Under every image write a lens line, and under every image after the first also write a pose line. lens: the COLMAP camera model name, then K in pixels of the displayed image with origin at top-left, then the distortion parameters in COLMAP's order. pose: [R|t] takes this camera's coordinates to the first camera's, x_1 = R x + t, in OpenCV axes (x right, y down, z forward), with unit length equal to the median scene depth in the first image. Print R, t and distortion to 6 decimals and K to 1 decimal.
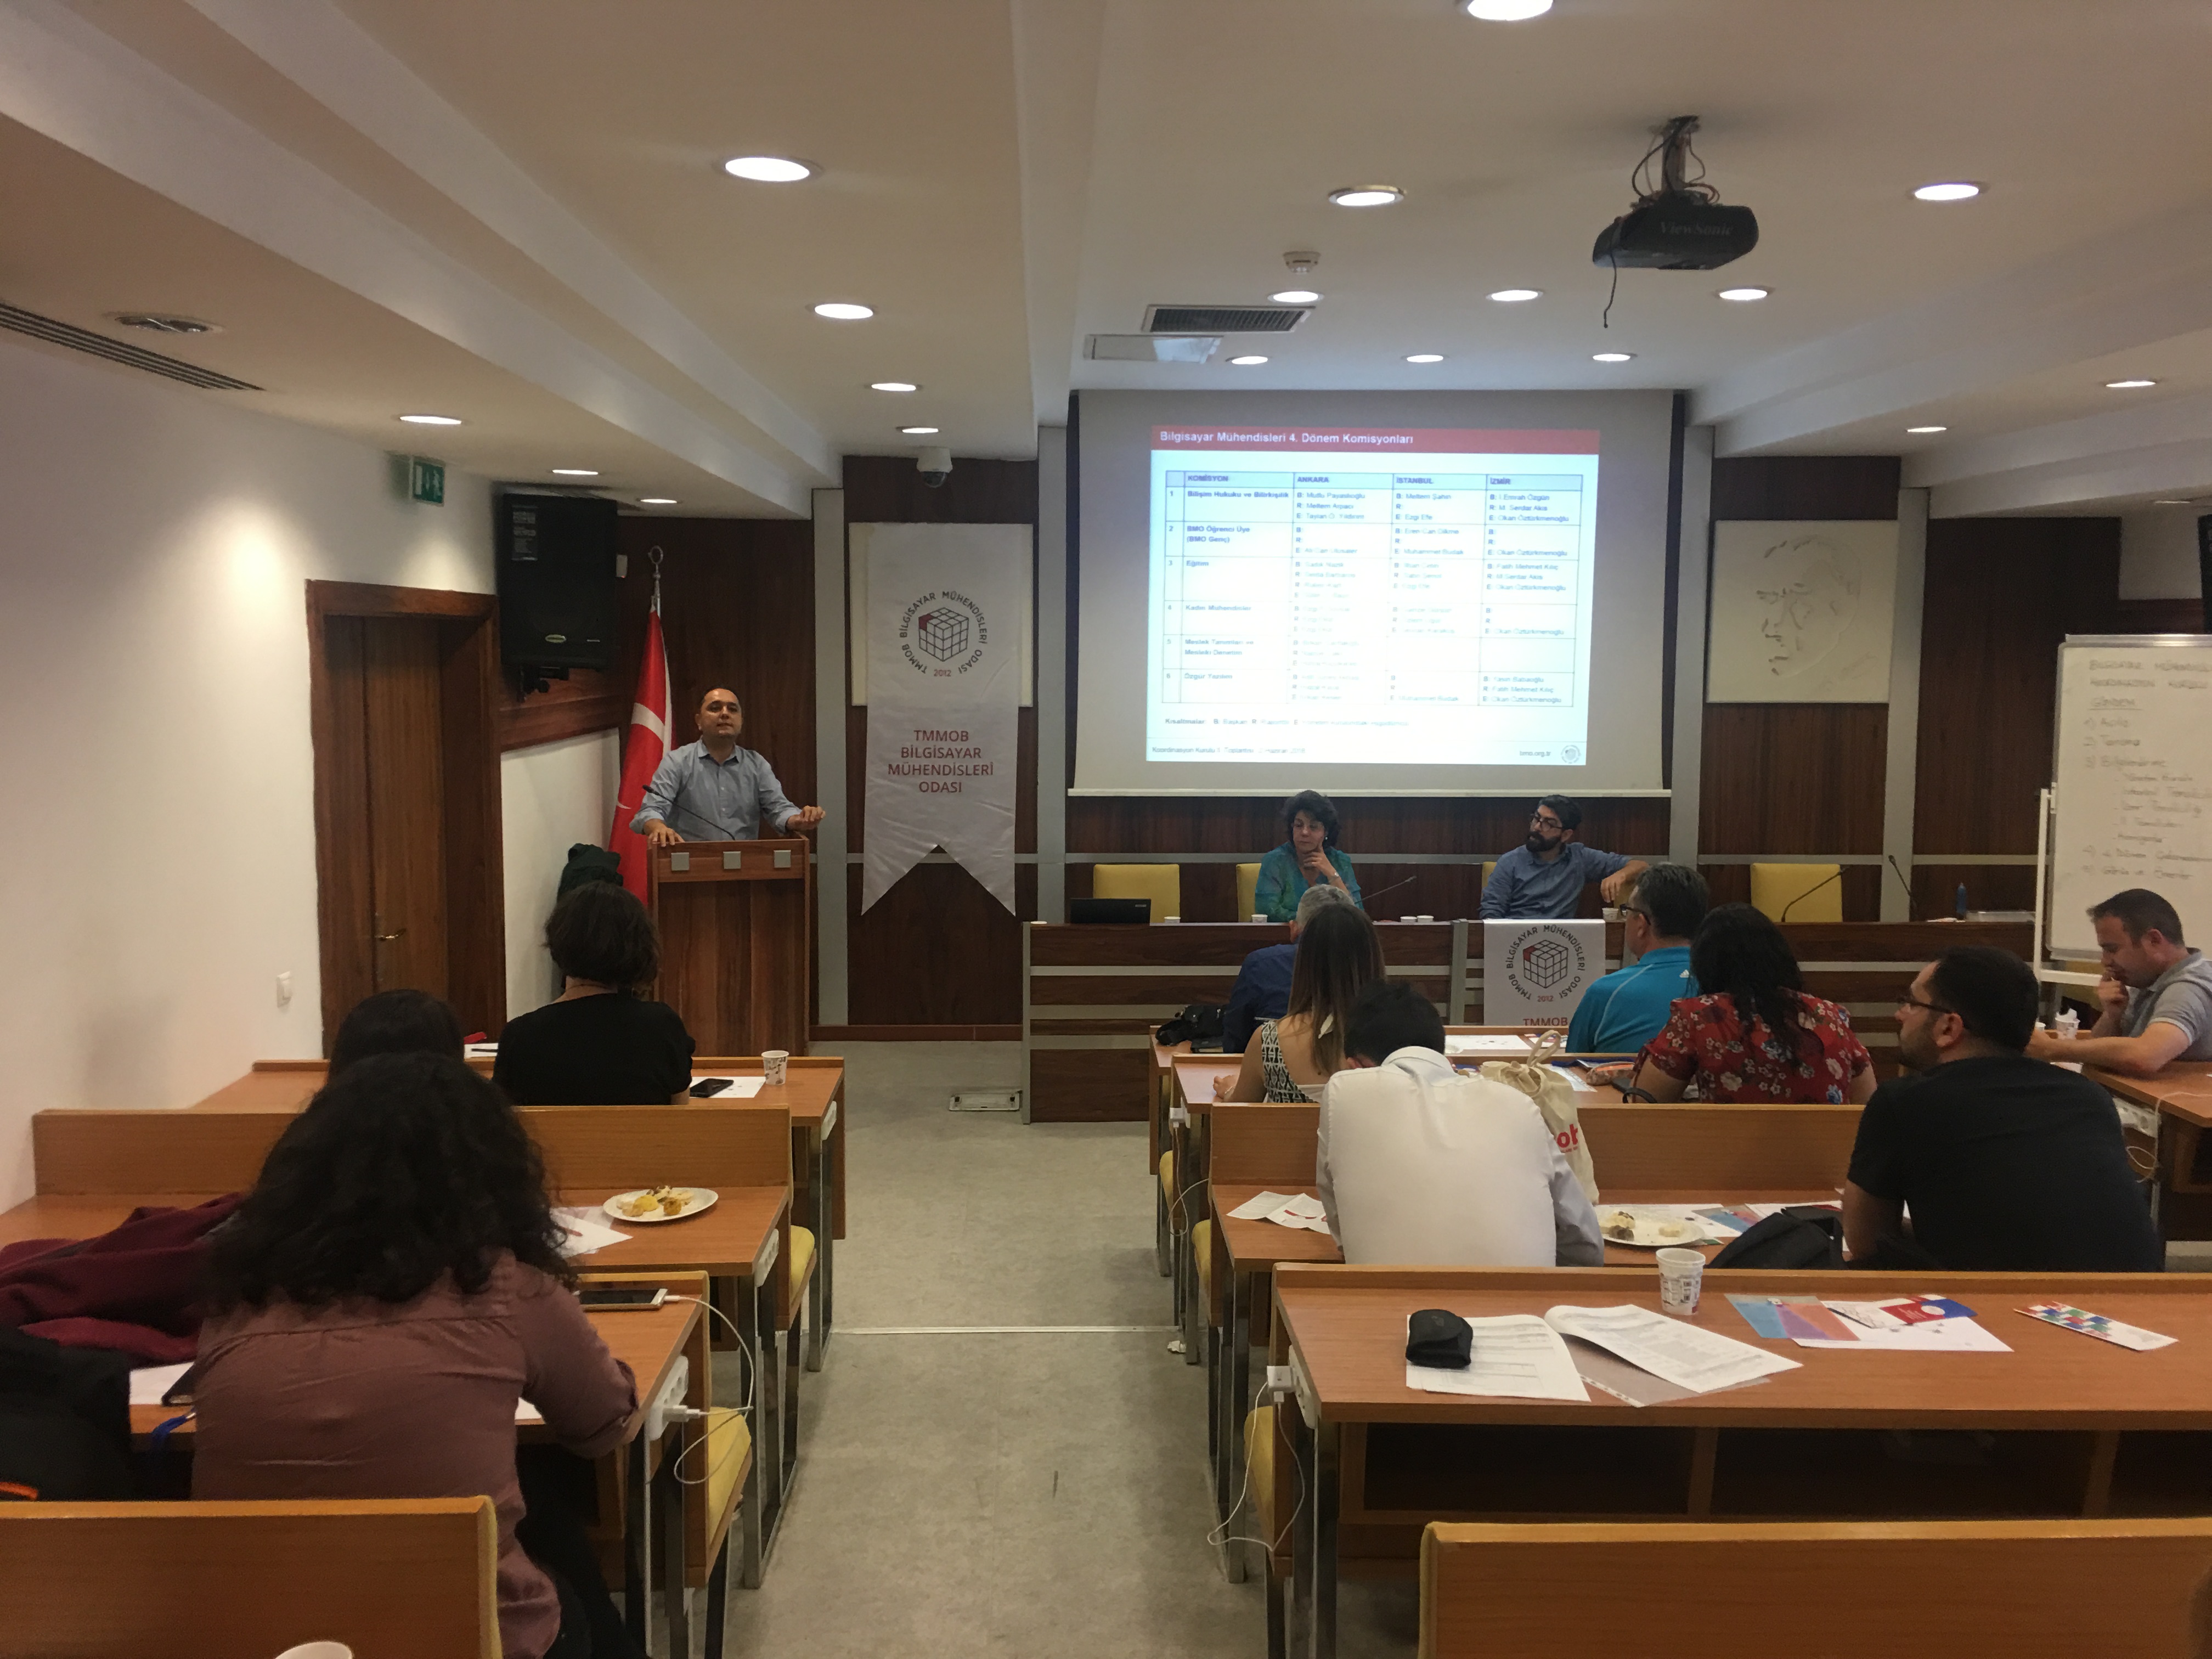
lens RADIAL K [[1859.4, 0, 1090.0], [0, 1859.4, 805.7], [0, 0, 1]] dist [0.081501, -0.073903]
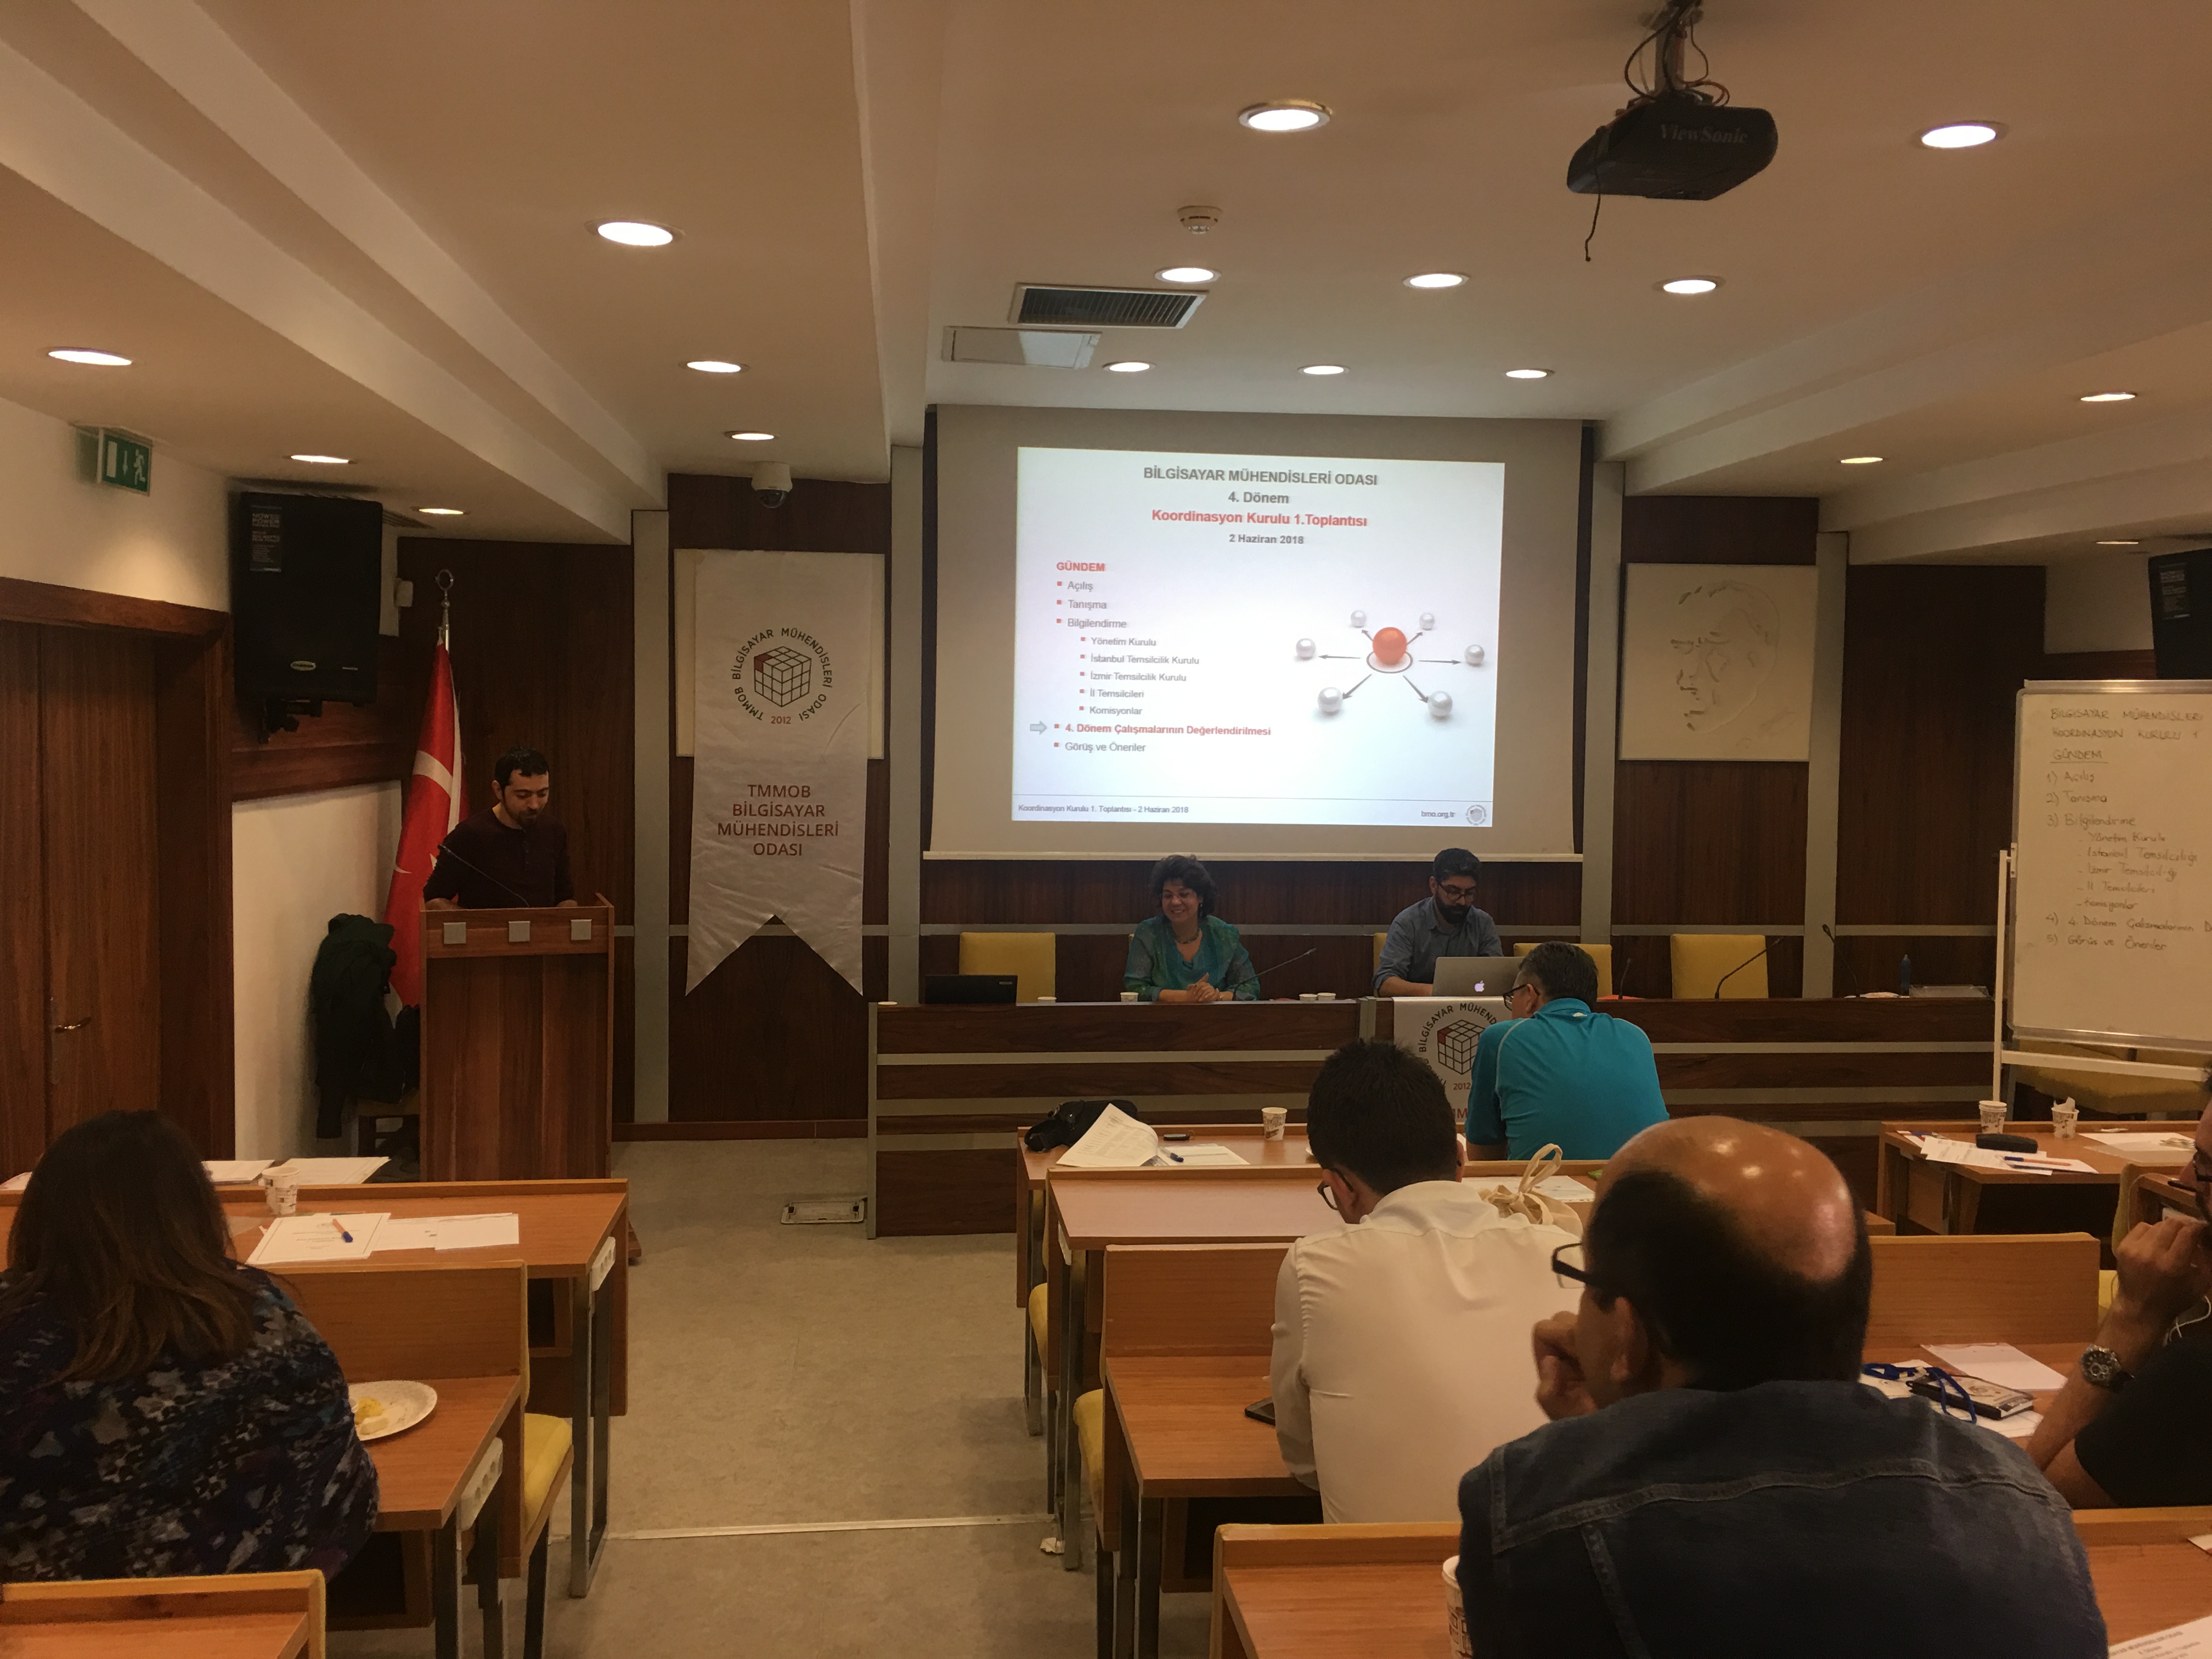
lens RADIAL K [[1860.7, 0, 1101.7], [0, 1860.7, 812.2], [0, 0, 1]] dist [0.081592, -0.078886]
pose [[0.996725, 0.003397, 0.080790, 0.001130], [-0.000327, 0.999278, -0.037988, 0.006137], [-0.080860, 0.037837, 0.996007, 0.109374]]
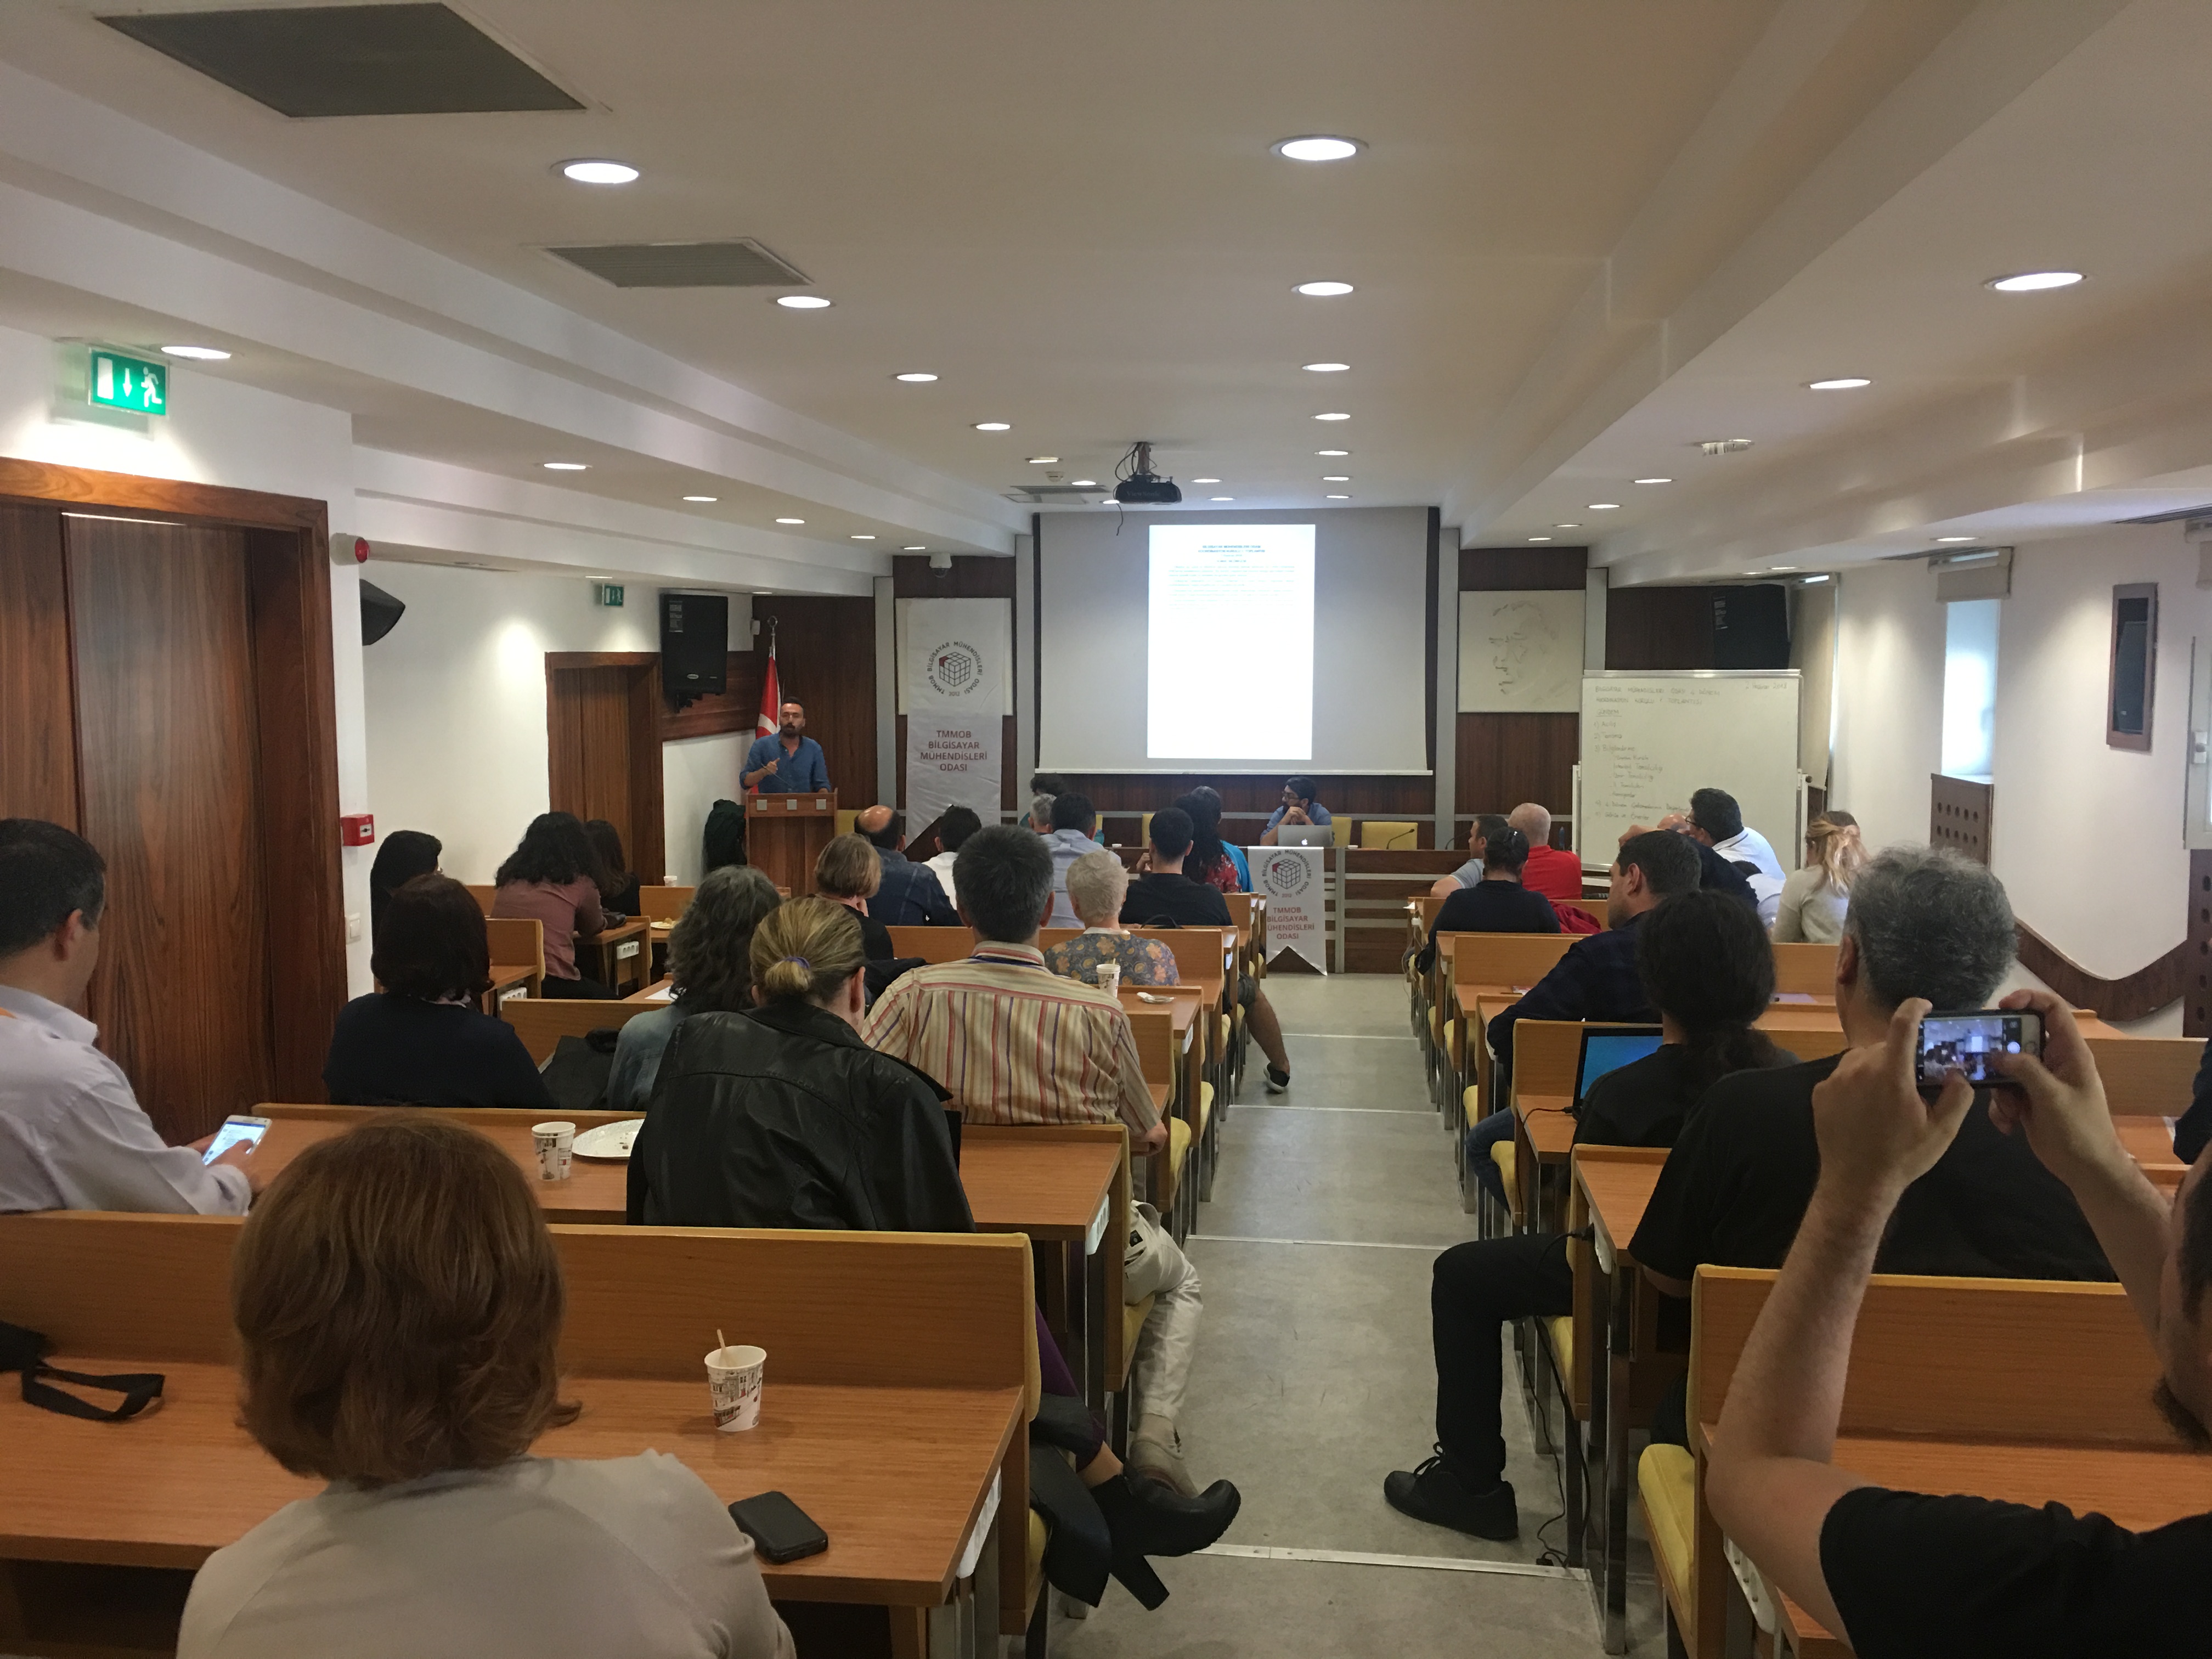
lens RADIAL K [[1860.7, 0, 1101.7], [0, 1860.7, 812.2], [0, 0, 1]] dist [0.081592, -0.078886]
pose [[0.988479, 0.005992, -0.151242, 0.284760], [-0.006372, 0.999978, -0.002025, 0.030793], [0.151226, 0.002966, 0.988495, -0.533045]]
